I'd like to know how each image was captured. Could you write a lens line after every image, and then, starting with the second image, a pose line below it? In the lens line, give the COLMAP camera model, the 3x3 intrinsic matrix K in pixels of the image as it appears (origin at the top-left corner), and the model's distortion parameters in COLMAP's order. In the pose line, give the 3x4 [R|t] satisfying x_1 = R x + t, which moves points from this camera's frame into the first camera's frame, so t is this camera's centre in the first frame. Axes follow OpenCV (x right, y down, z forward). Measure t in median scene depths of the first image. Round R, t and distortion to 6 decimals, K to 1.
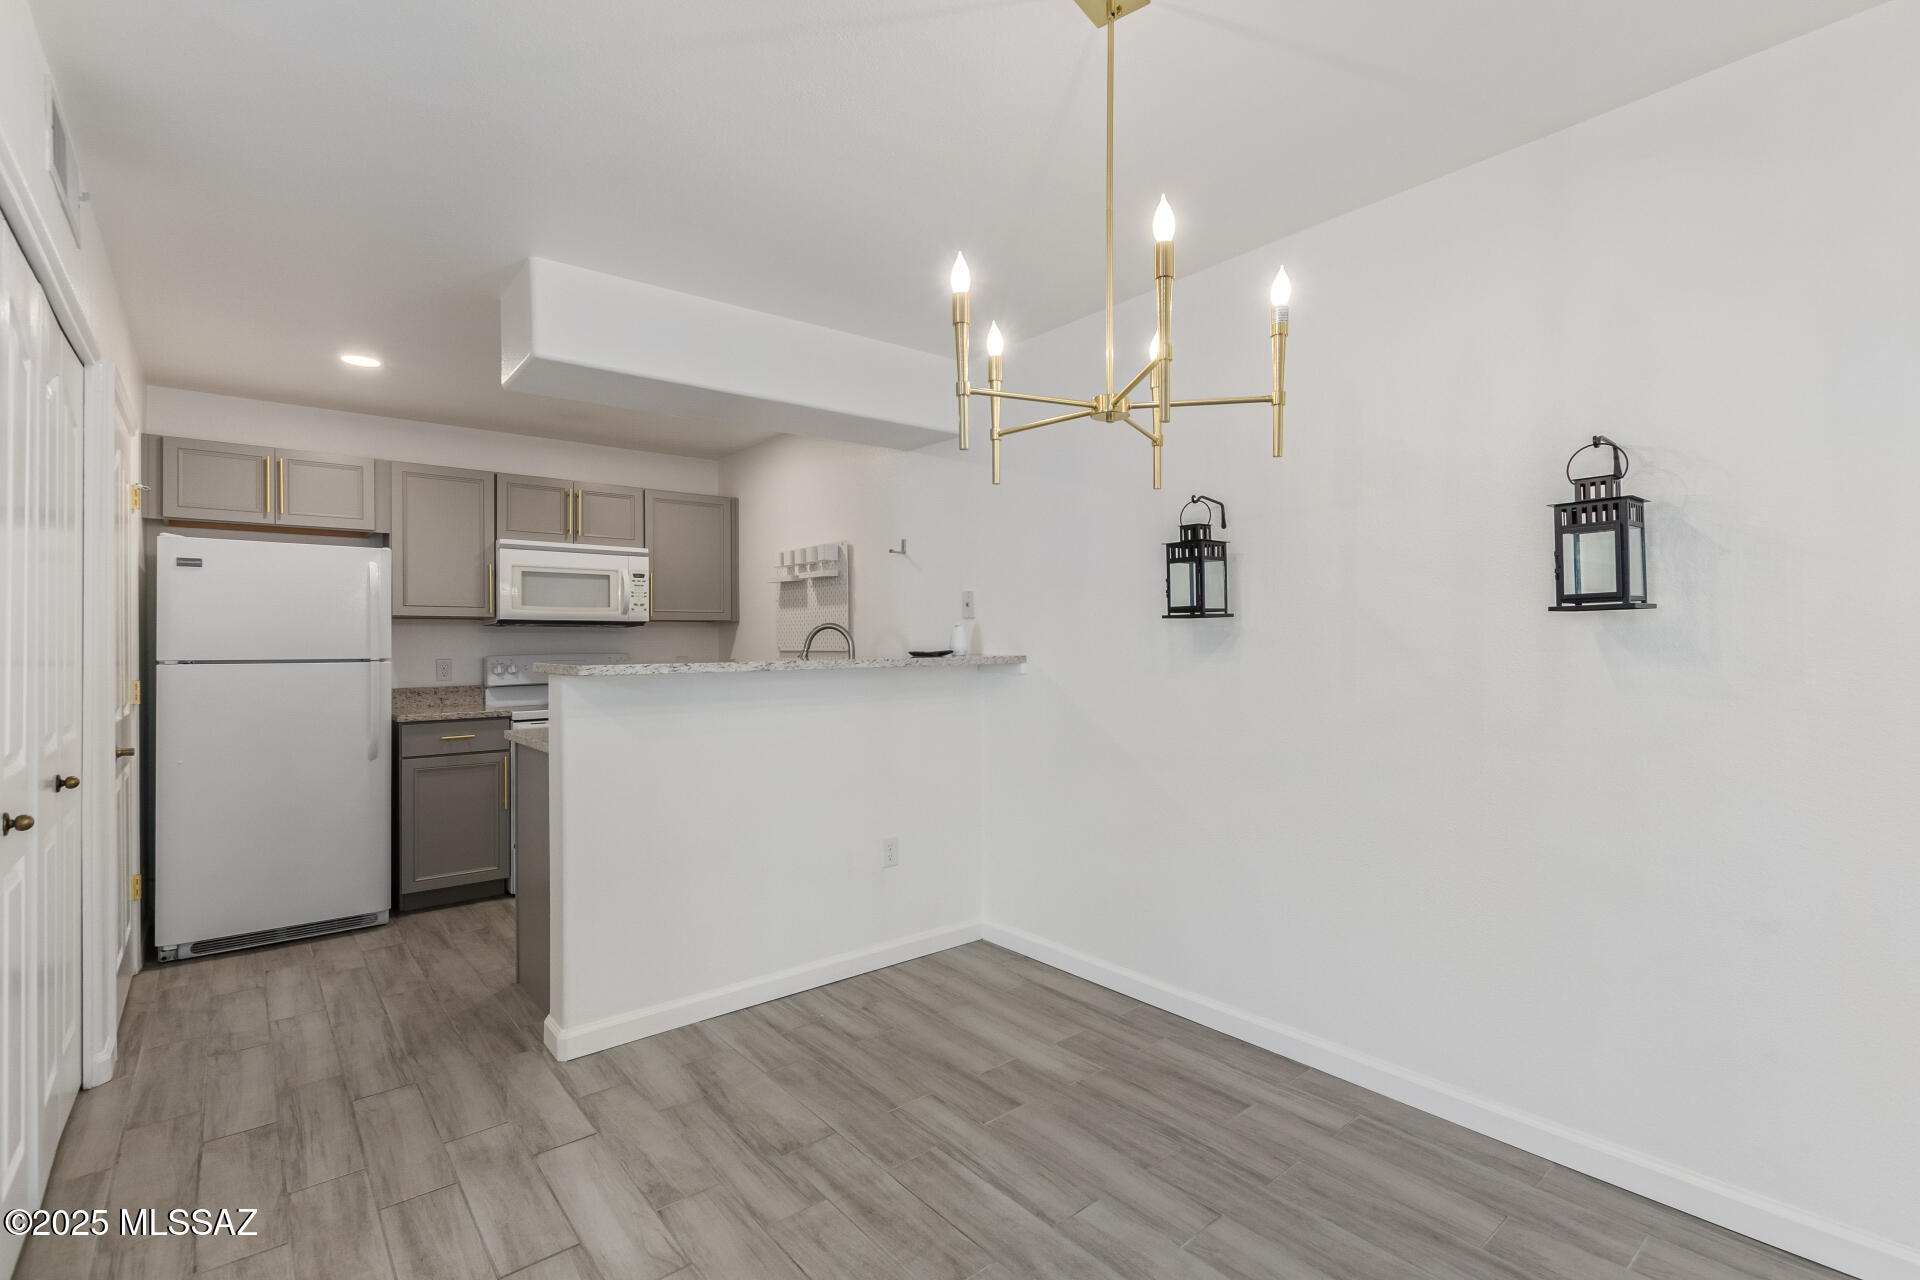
lens RADIAL K [[880.1, 0, 972.5], [0, 880.1, 640.9], [0, 0, 1]] dist [0.007943, -0.005320]
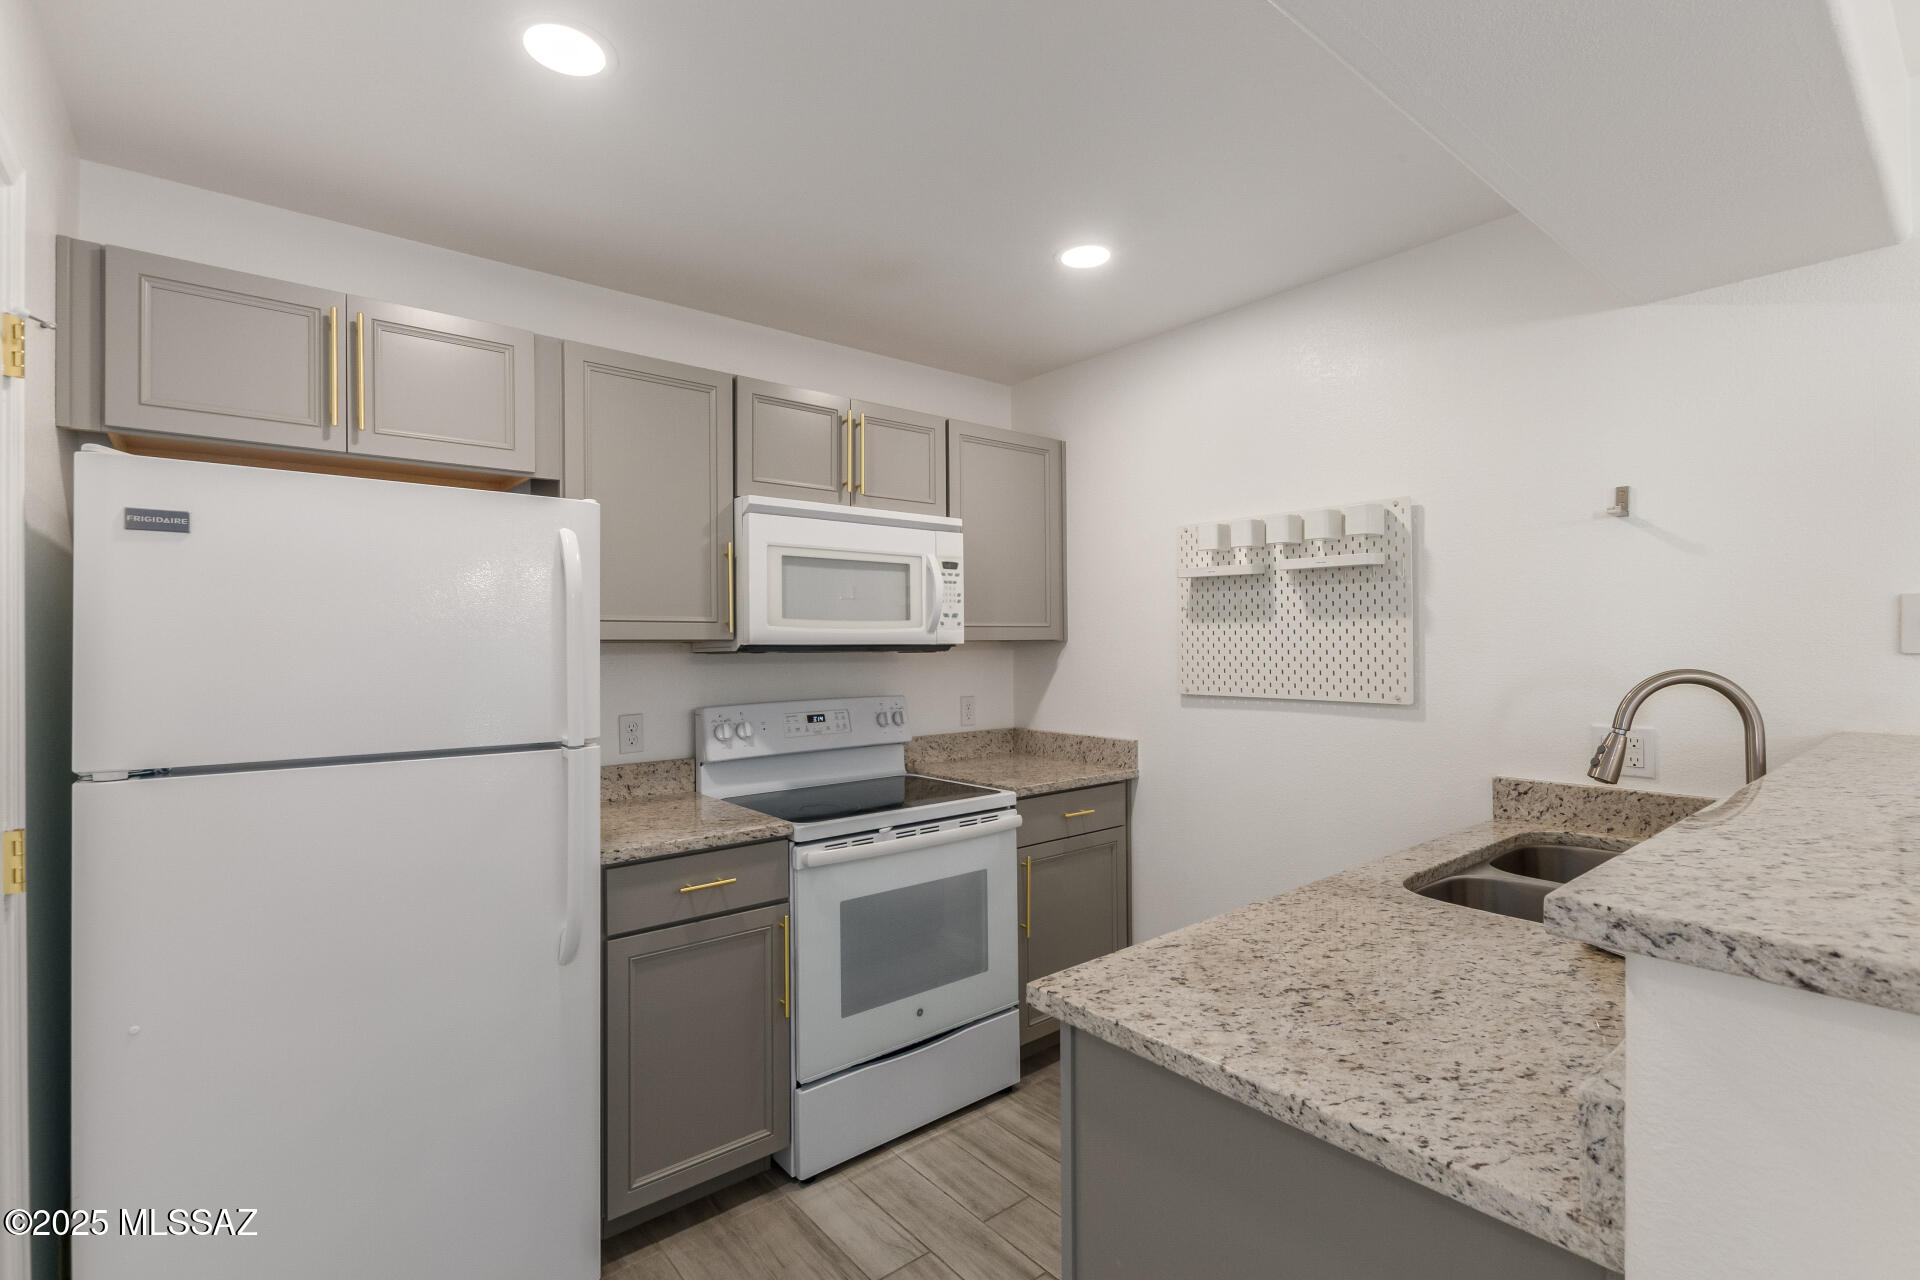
lens RADIAL K [[880.1, 0, 973.3], [0, 880.1, 640.1], [0, 0, 1]] dist [0.007943, -0.005320]
pose [[0.999996, 0.002702, 0.000482, -0.473891], [-0.002703, 0.999995, 0.001642, -0.033810], [-0.000477, -0.001643, 0.999999, 0.548442]]
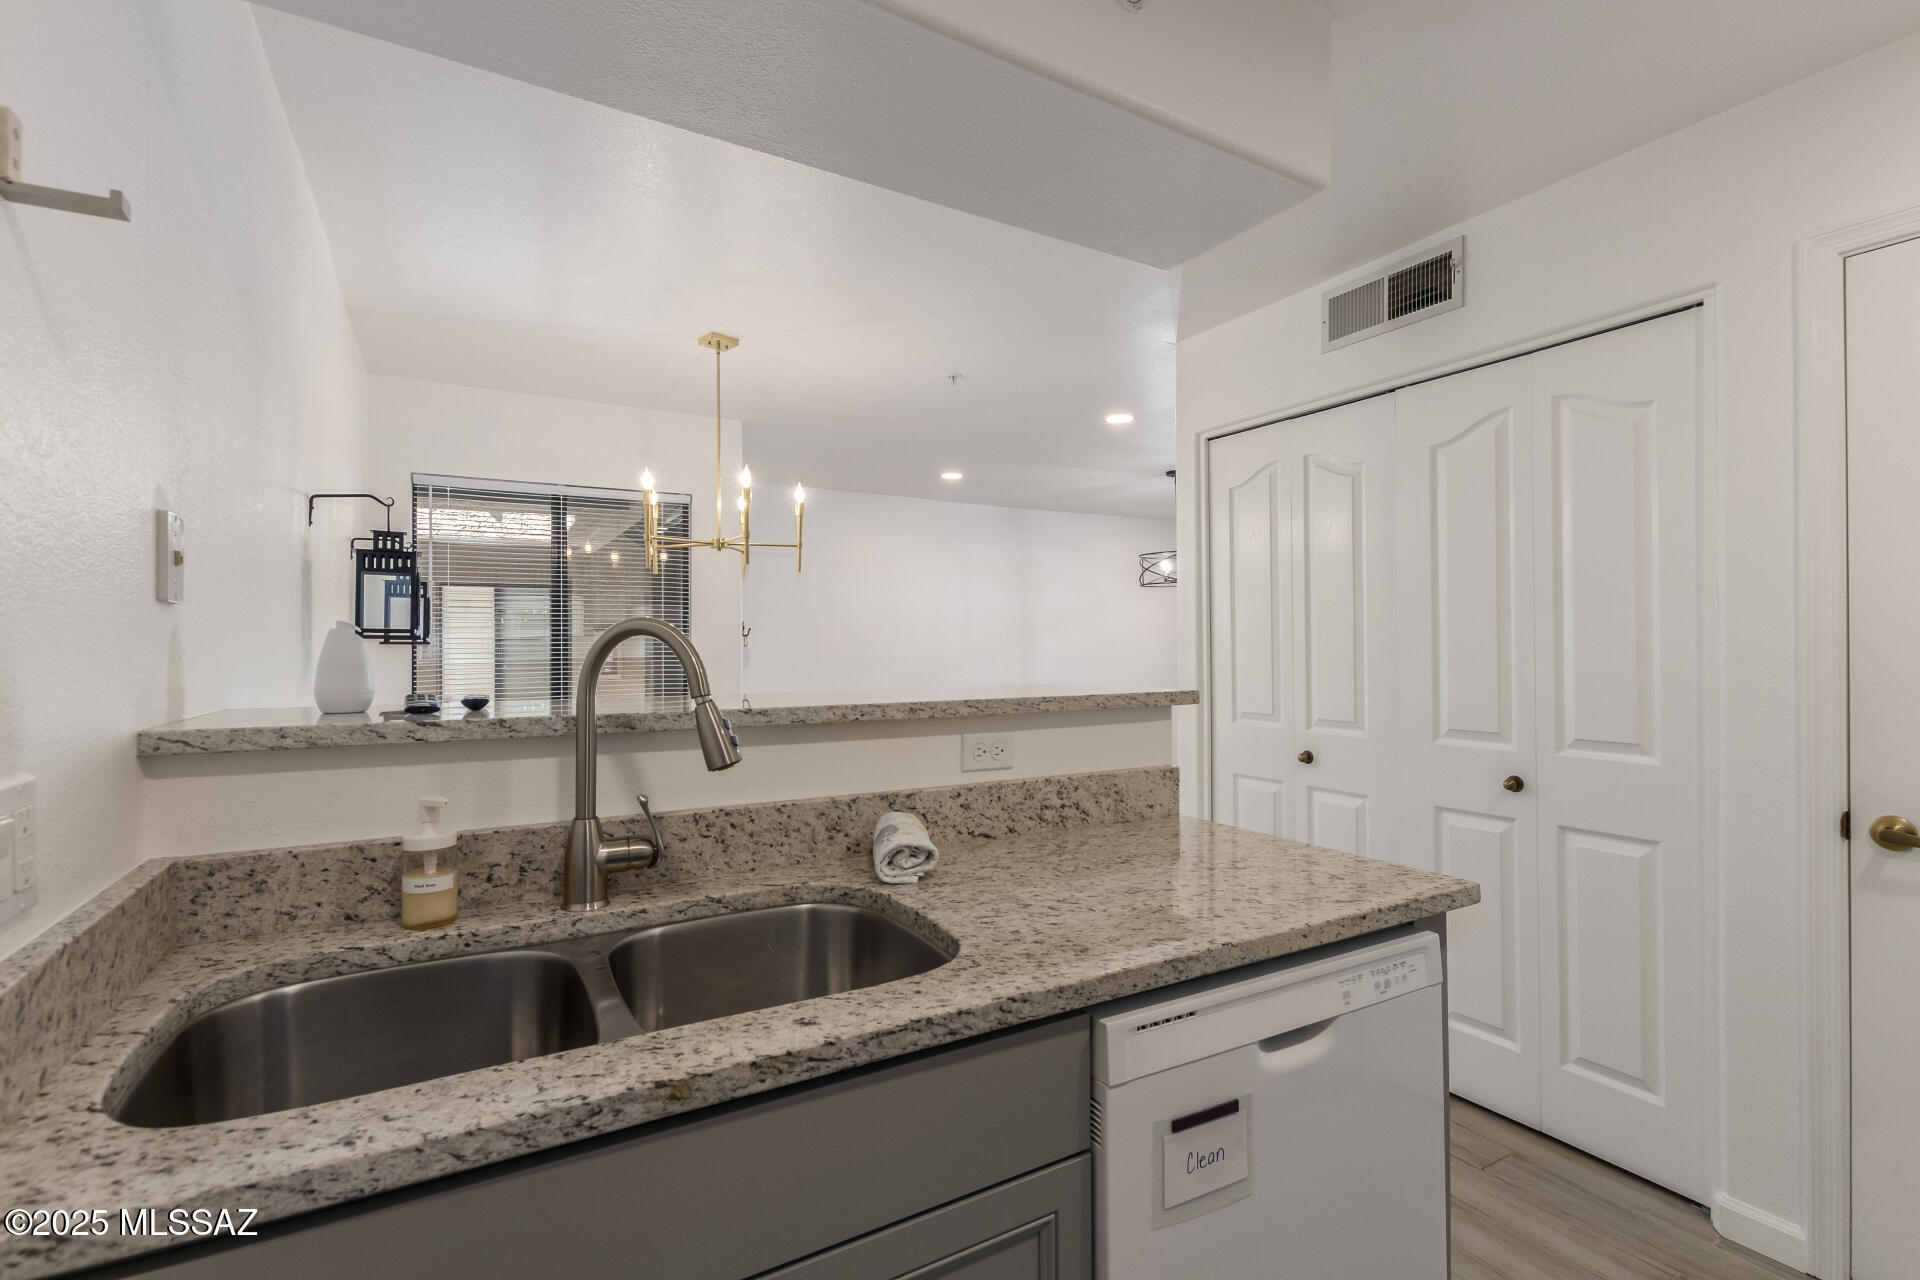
lens RADIAL K [[880.1, 0, 958.5], [0, 880.1, 648.5], [0, 0, 1]] dist [0.007943, -0.005320]
pose [[-0.986328, 0.010696, 0.164448, -0.282149], [0.007896, 0.999813, -0.017673, 0.003174], [-0.164606, -0.016133, -0.986227, 1.356416]]
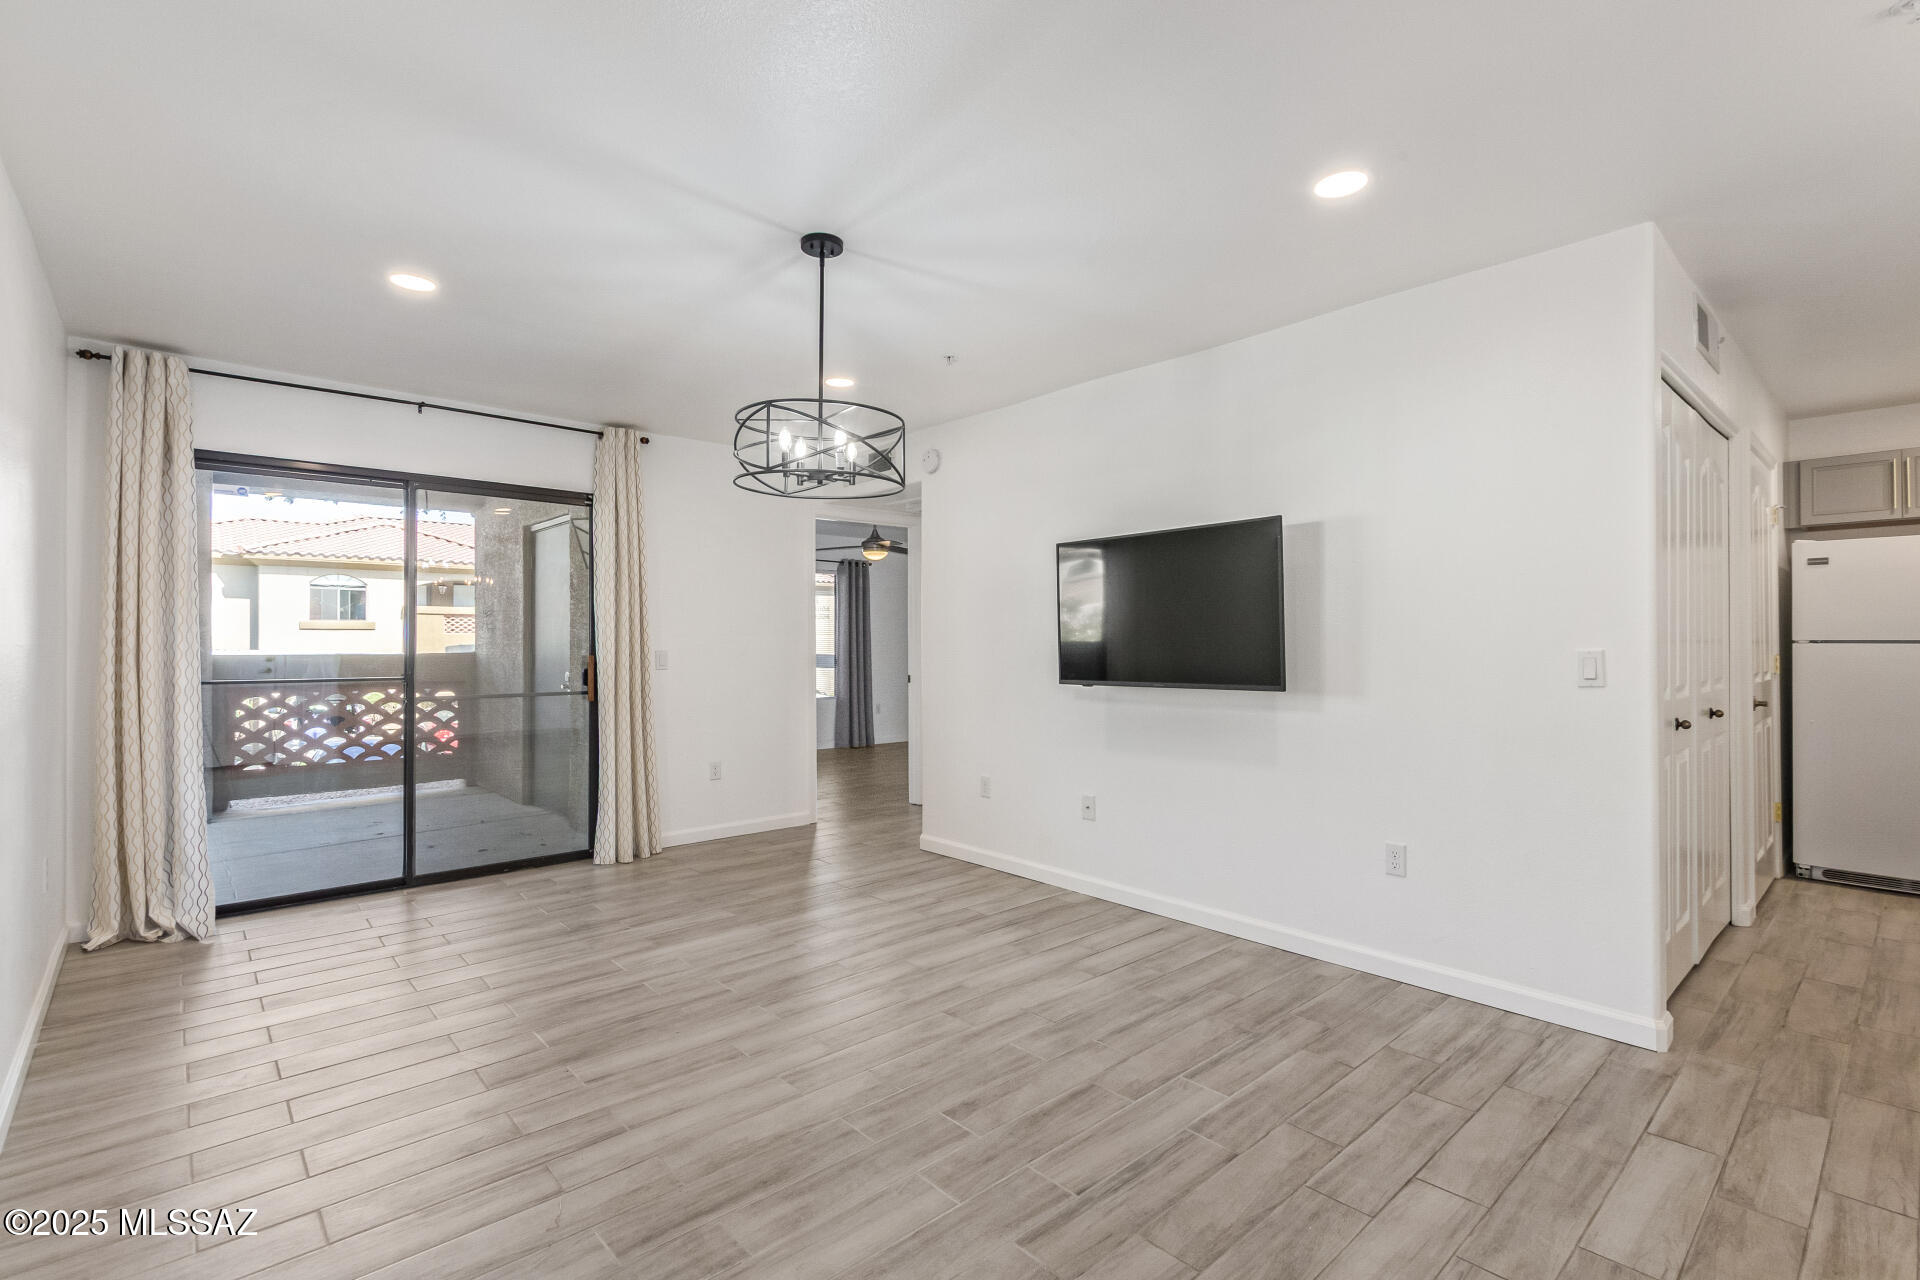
lens RADIAL K [[880.1, 0, 970.8], [0, 880.1, 633.7], [0, 0, 1]] dist [0.007943, -0.005320]
pose [[0.040651, -0.003318, -0.999168, 0.275861], [0.007442, 0.999968, -0.003018, 0.007091], [0.999146, -0.007314, 0.040674, -0.219479]]
